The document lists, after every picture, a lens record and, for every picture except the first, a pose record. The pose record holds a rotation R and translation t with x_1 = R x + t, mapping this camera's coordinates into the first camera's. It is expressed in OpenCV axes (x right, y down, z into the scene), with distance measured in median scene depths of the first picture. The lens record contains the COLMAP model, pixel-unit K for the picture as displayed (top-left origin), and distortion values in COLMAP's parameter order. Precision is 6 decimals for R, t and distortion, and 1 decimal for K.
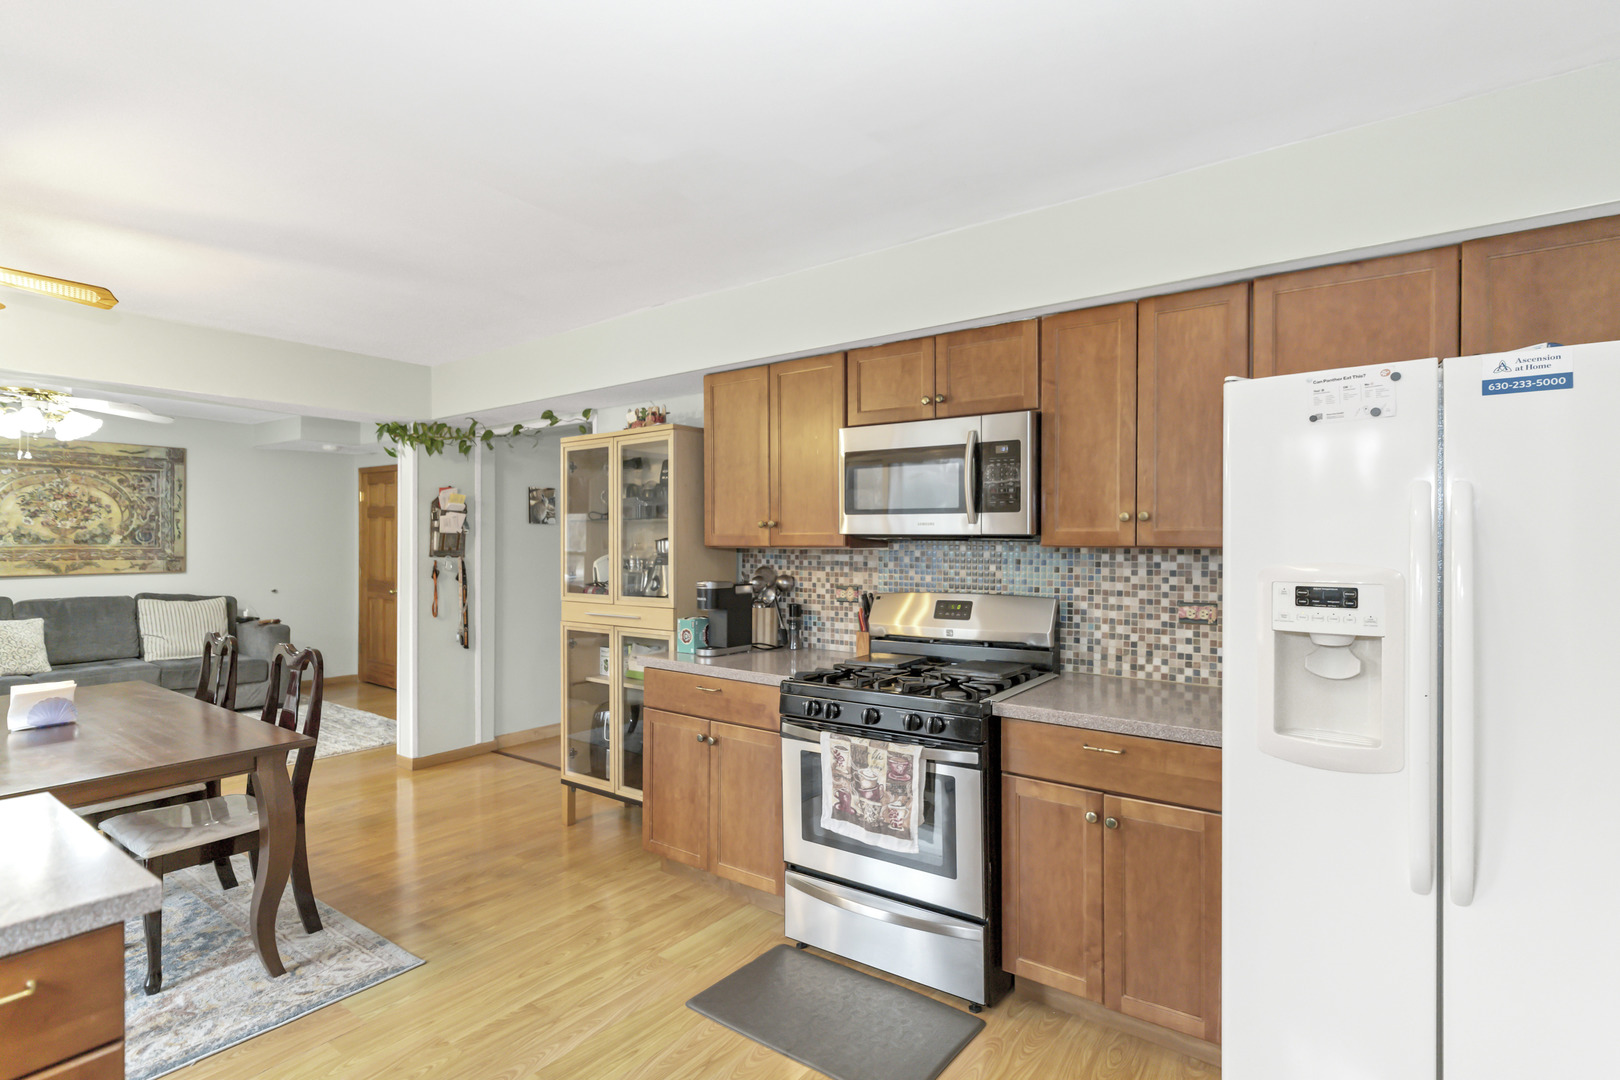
lens RADIAL K [[790.5, 0, 810.0], [0, 790.5, 540.0], [0, 0, 1]] dist [0.002971, 0.000805]
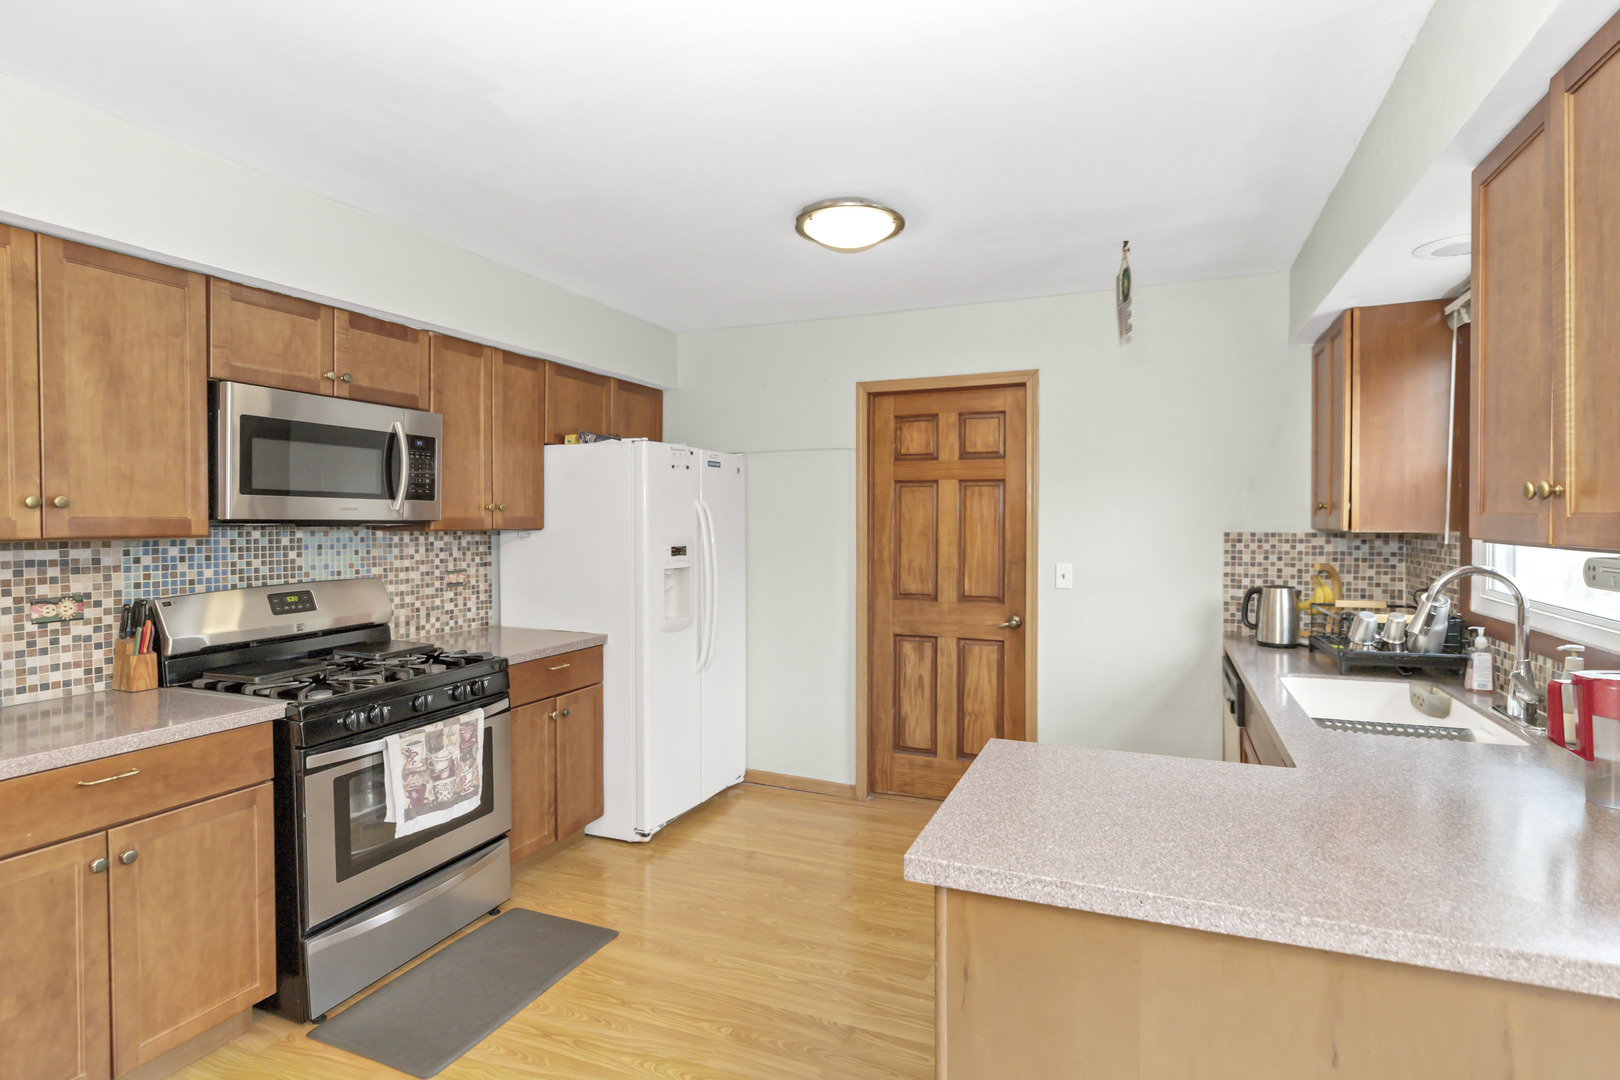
lens RADIAL K [[813.9, 0, 810.0], [0, 813.9, 540.0], [0, 0, 1]] dist [0.000859, 0.000146]
pose [[-0.228691, -0.027437, 0.973112, -0.745008], [-0.003059, 0.999618, 0.027465, -0.009319], [-0.973494, 0.003304, -0.228687, 0.548676]]
